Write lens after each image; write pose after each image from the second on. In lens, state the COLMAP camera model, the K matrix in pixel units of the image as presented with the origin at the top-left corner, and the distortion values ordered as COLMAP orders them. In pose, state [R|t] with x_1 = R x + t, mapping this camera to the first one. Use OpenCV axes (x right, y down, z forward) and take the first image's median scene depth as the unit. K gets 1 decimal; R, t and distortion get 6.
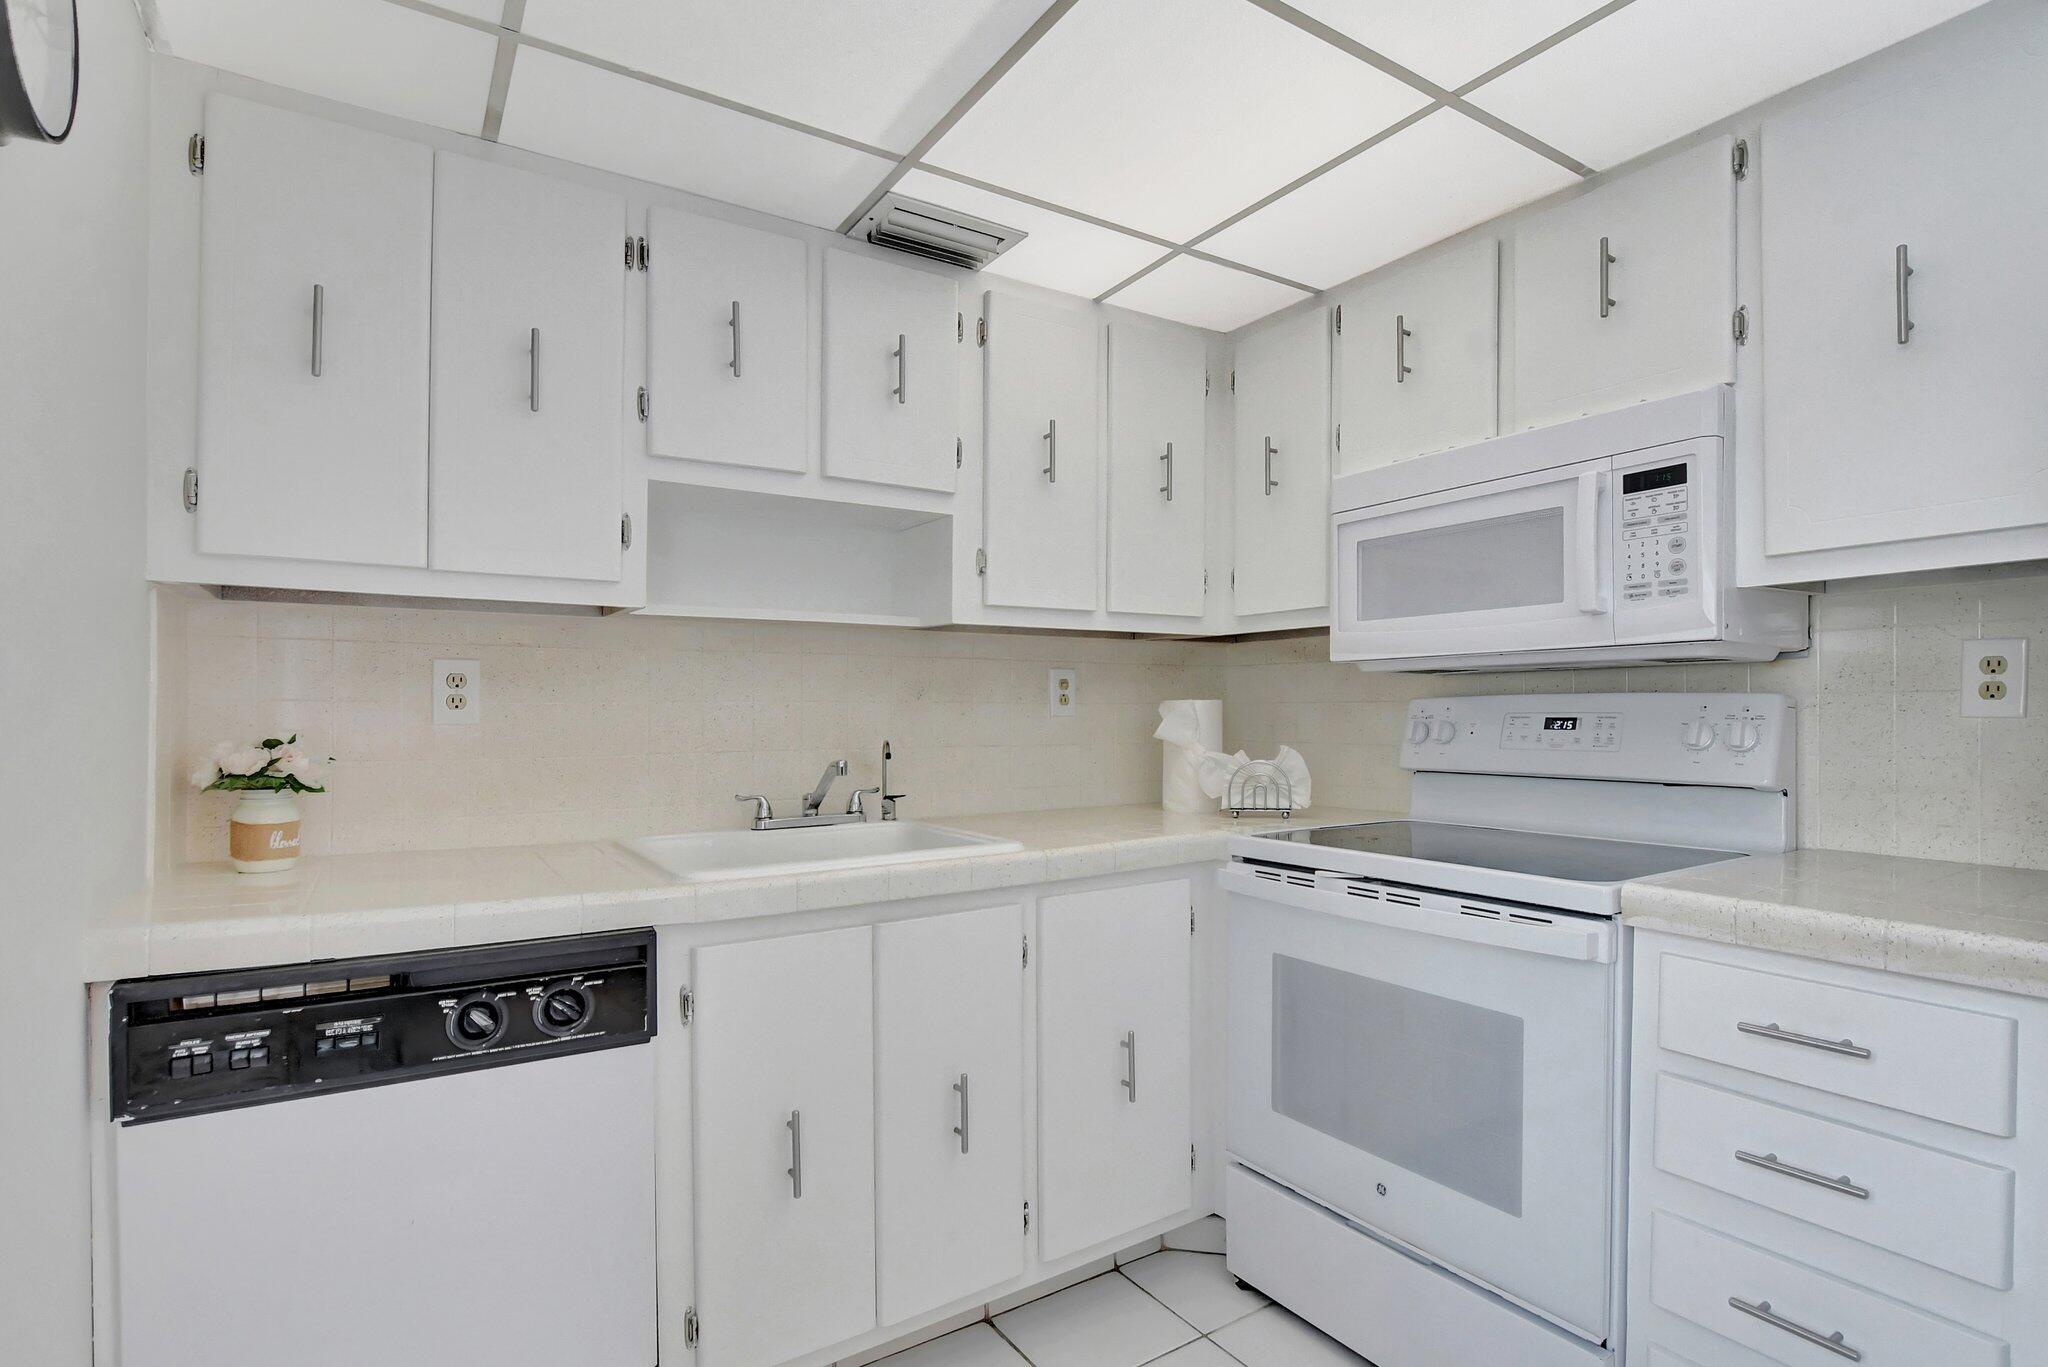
lens RADIAL K [[1006.8, 0, 1033.8], [0, 1006.8, 715.7], [0, 0, 1]] dist [-0.002344, -0.001384]
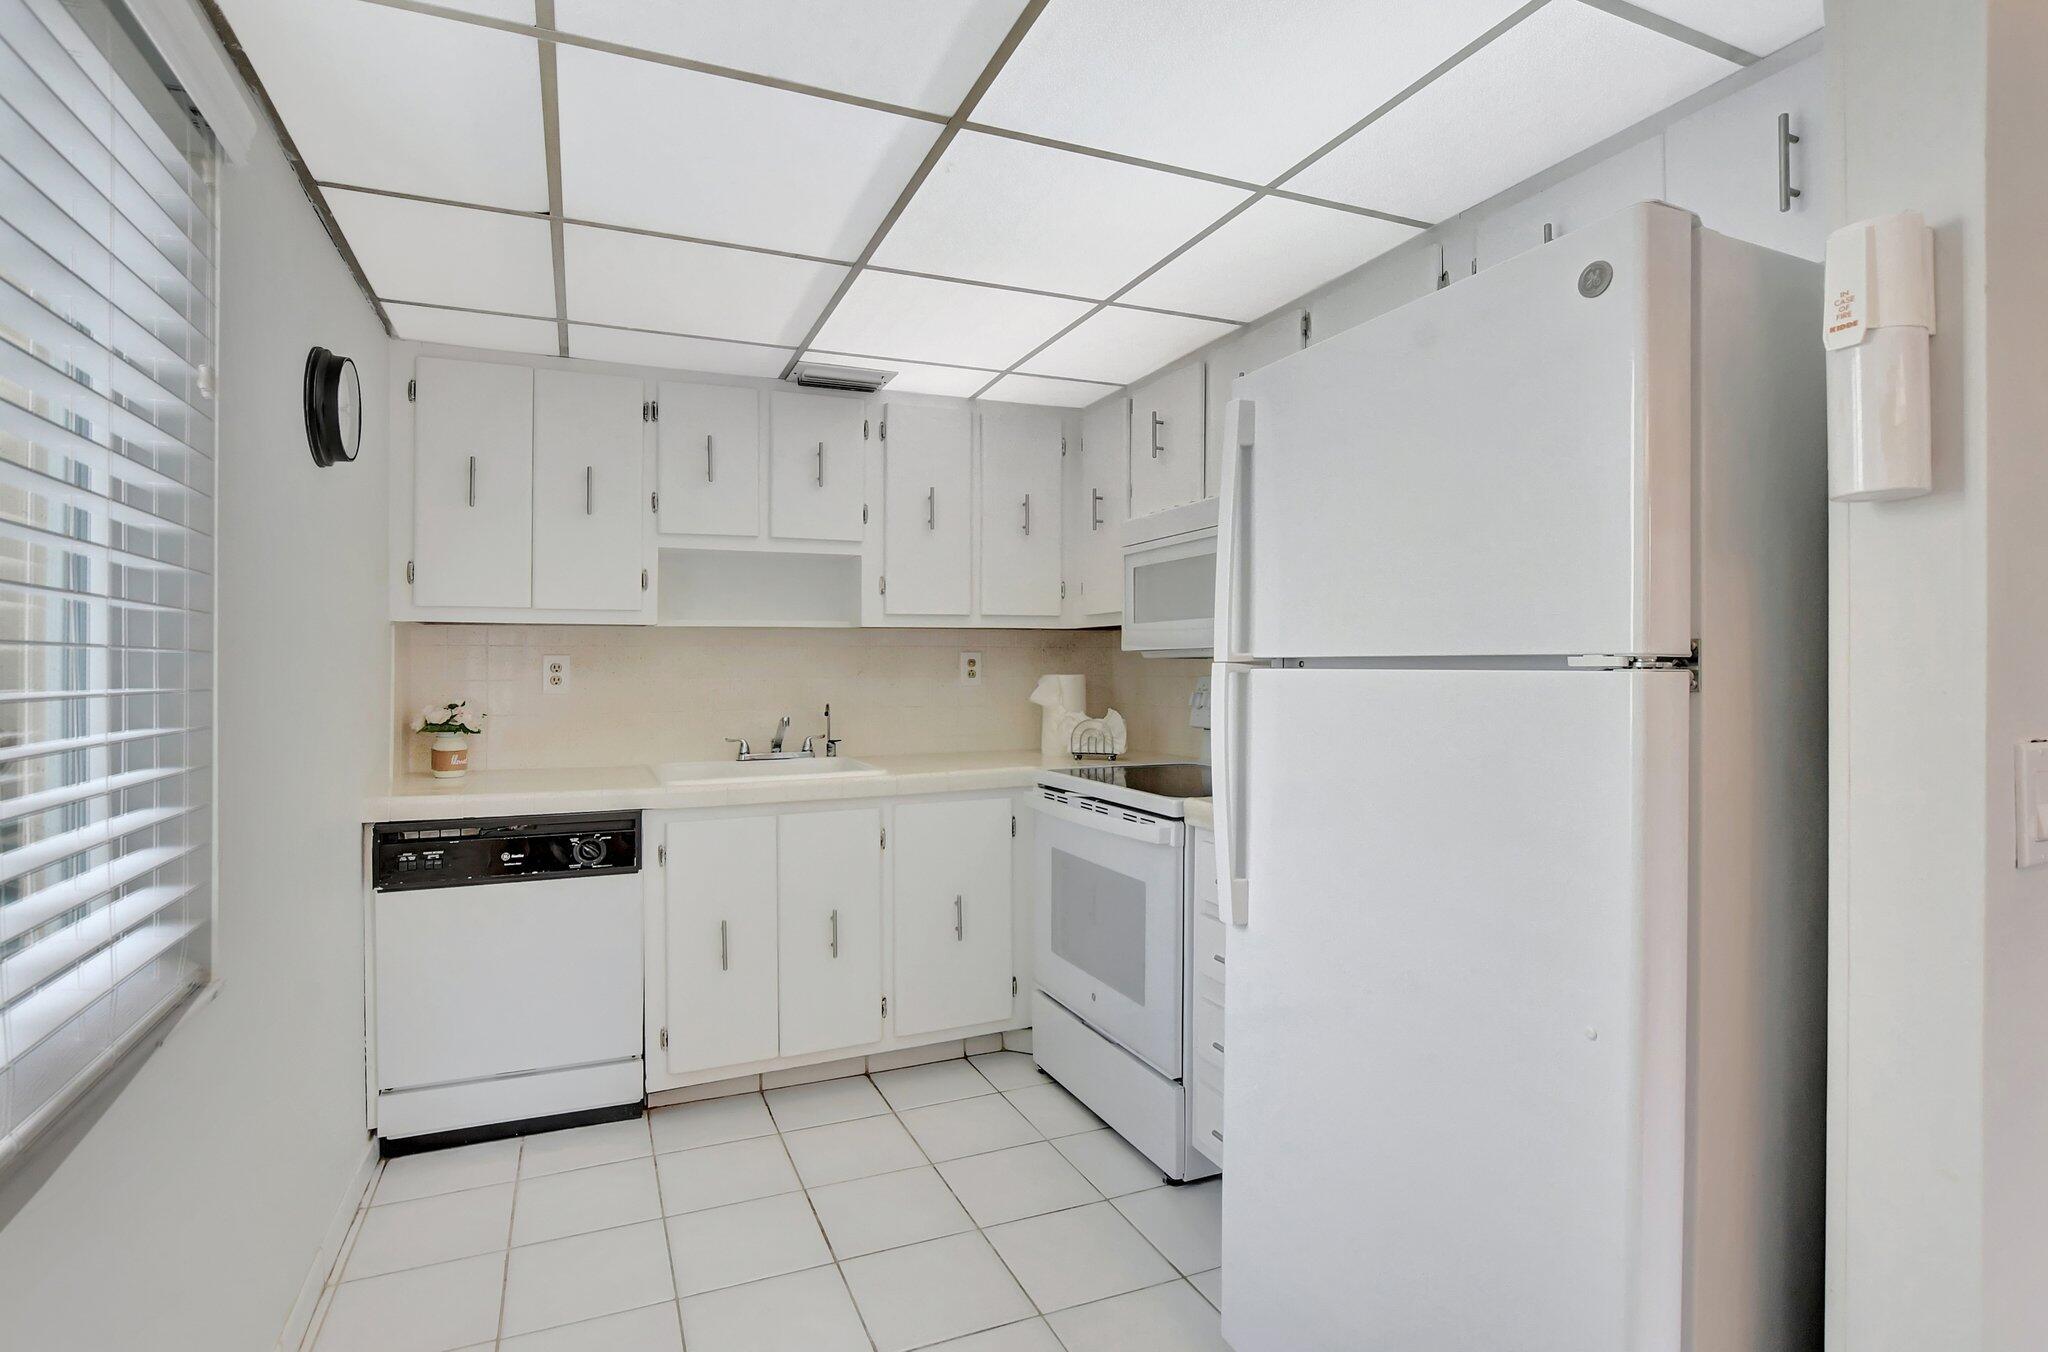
lens RADIAL K [[1025.4, 0, 1024.0], [0, 1025.4, 676.0], [0, 0, 1]] dist [0.022469, 0.000467]
pose [[0.983006, 0.001048, -0.183572, 0.487515], [0.000949, 0.999941, 0.010791, -0.037819], [0.183572, -0.010782, 0.982947, -0.523502]]
